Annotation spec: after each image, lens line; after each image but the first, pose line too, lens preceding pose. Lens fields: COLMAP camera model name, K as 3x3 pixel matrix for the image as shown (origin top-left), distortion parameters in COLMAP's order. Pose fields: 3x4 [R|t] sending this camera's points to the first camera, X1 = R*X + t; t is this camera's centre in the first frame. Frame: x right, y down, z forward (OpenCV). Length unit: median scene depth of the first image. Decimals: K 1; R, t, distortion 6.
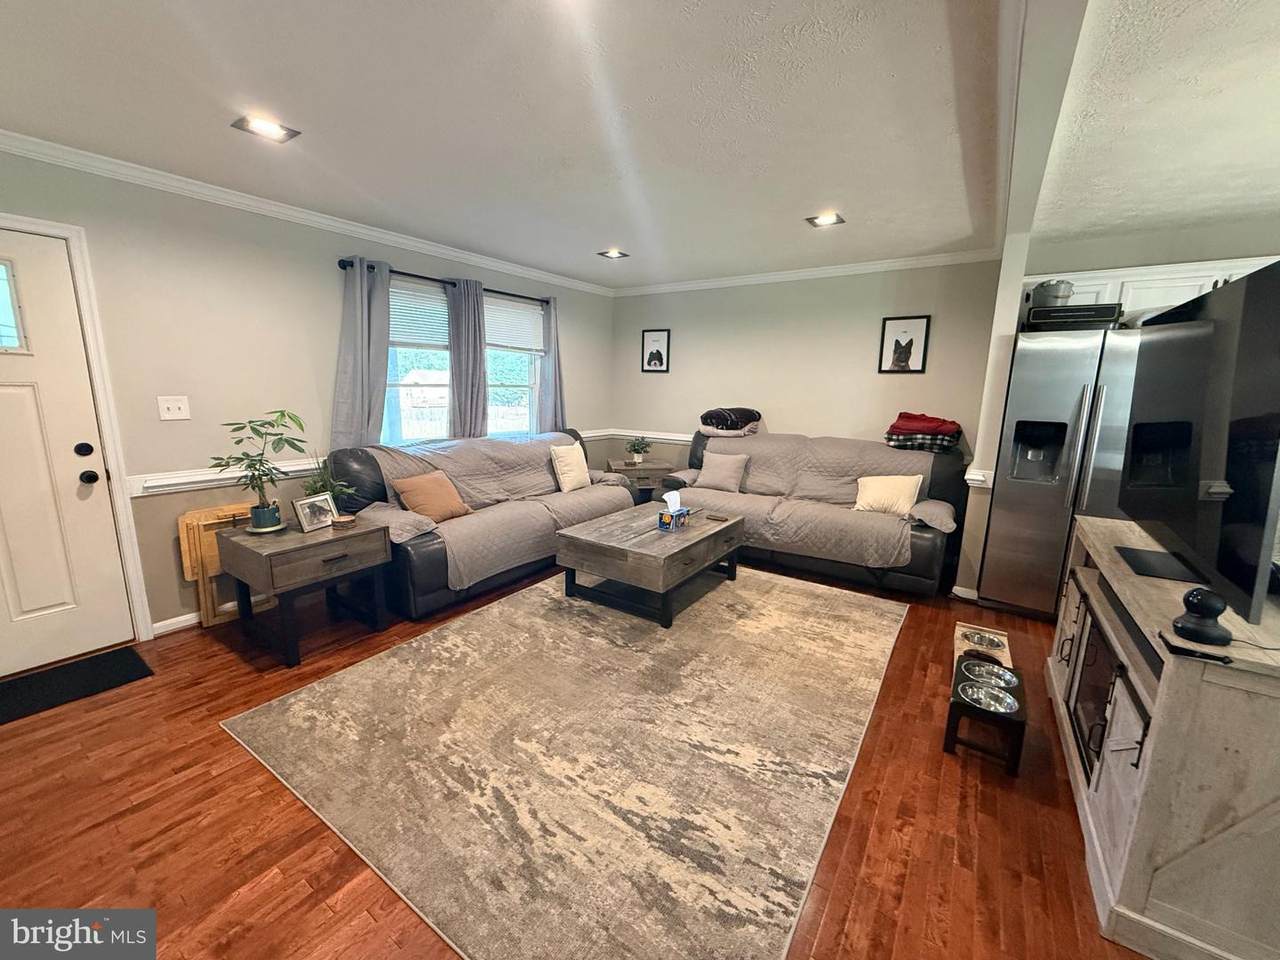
lens RADIAL K [[509.0, 0, 636.7], [0, 509.0, 478.9], [0, 0, 1]] dist [0.000734, 0.000157]
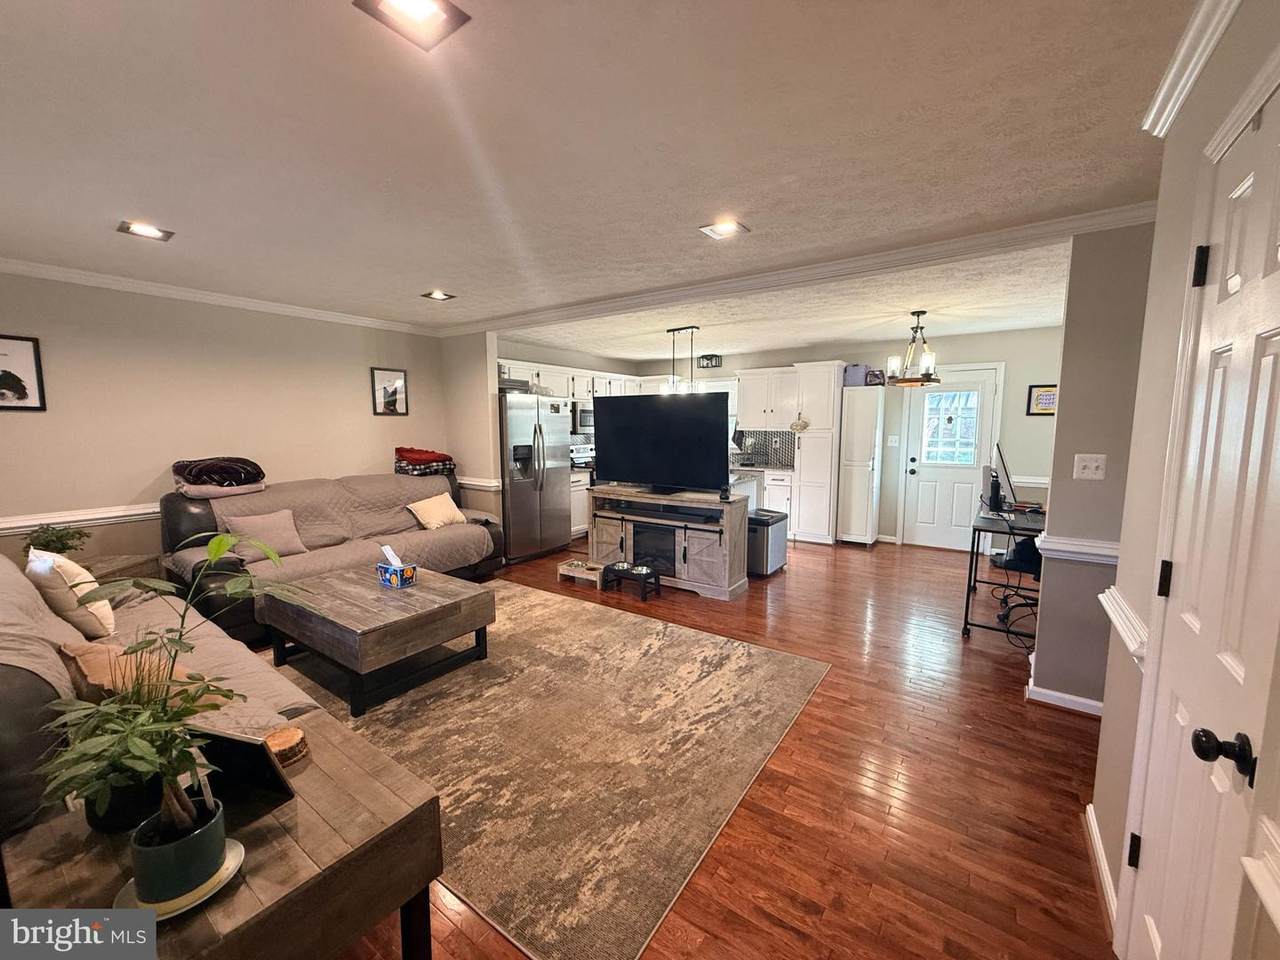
lens RADIAL K [[509.0, 0, 636.7], [0, 509.0, 478.9], [0, 0, 1]] dist [0.000734, 0.000157]
pose [[0.021033, -0.127510, 0.991614, -1.063600], [0.184025, 0.975381, 0.121519, -0.161276], [-0.982697, 0.179925, 0.043980, 0.651885]]
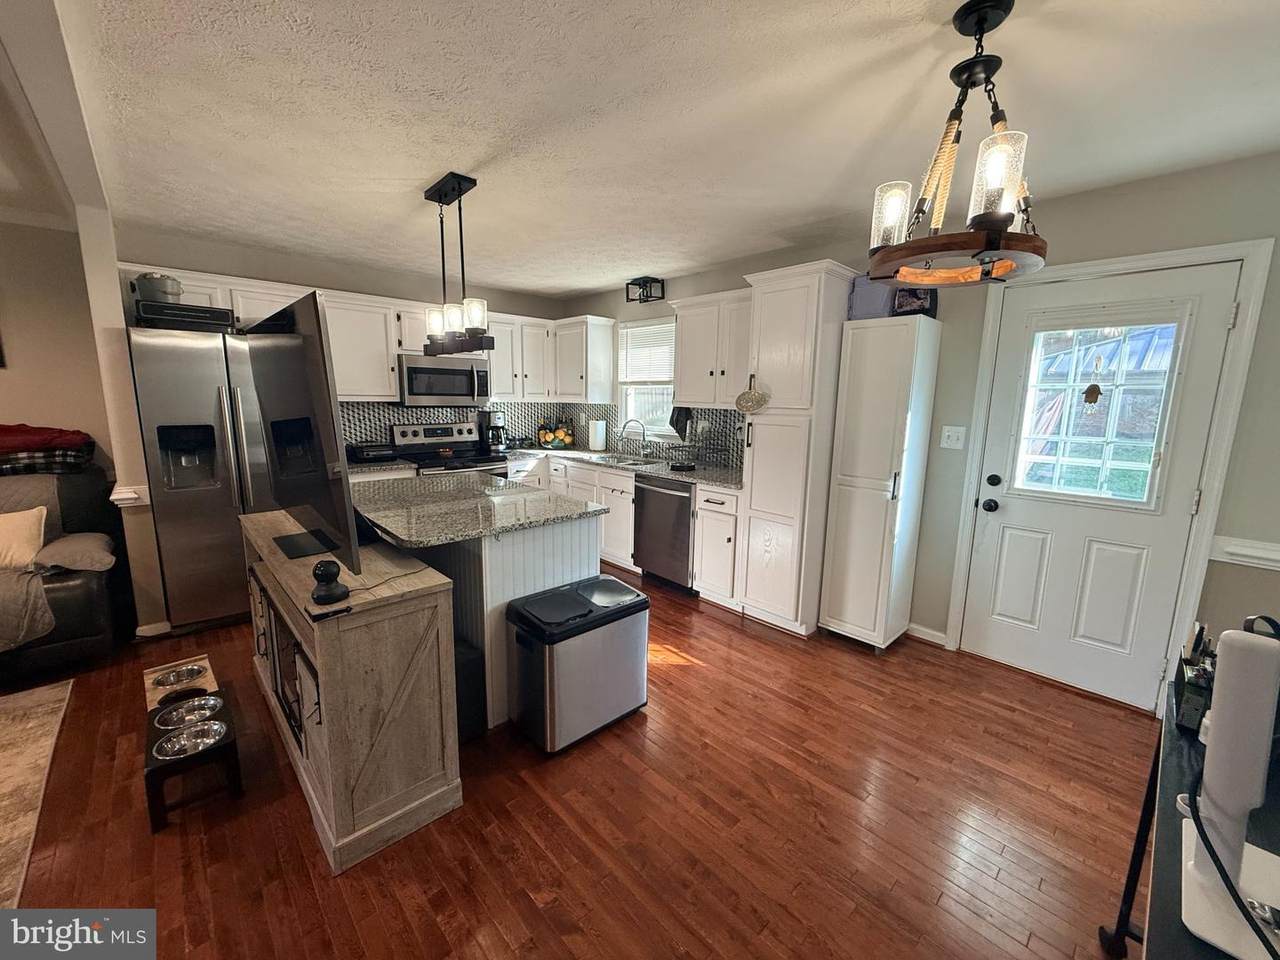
lens RADIAL K [[509.0, 0, 636.7], [0, 509.0, 478.9], [0, 0, 1]] dist [0.000734, 0.000157]
pose [[0.217908, -0.173393, 0.960443, 0.060869], [0.164708, 0.976510, 0.138925, -0.010421], [-0.961971, 0.127920, 0.241348, -0.021712]]
